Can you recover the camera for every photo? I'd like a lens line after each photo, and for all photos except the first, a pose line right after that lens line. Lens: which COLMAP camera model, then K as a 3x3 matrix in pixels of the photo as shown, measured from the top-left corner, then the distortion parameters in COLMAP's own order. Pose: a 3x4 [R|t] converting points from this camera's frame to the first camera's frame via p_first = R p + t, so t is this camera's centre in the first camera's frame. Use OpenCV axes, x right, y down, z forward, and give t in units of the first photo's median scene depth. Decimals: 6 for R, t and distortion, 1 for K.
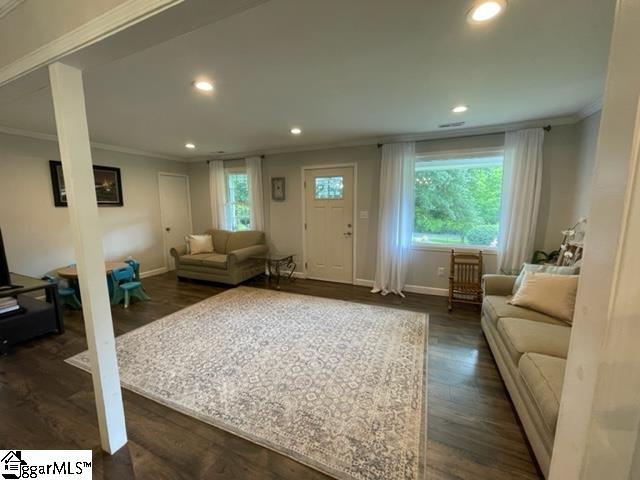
lens RADIAL K [[257.9, 0, 317.9], [0, 257.9, 239.8], [0, 0, 1]] dist [-0.004612, 0.000074]
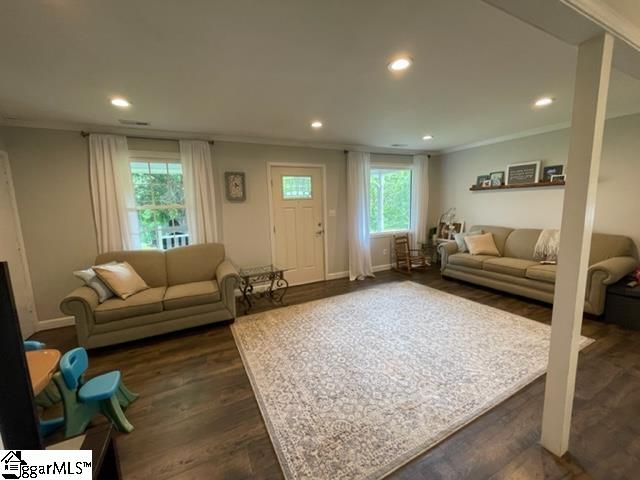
lens RADIAL K [[257.9, 0, 318.2], [0, 257.9, 239.5], [0, 0, 1]] dist [-0.004612, 0.000074]
pose [[0.643168, -0.116339, 0.756835, -0.699180], [0.135170, 0.990119, 0.037329, -0.036477], [-0.753700, 0.078293, 0.652539, 0.349122]]
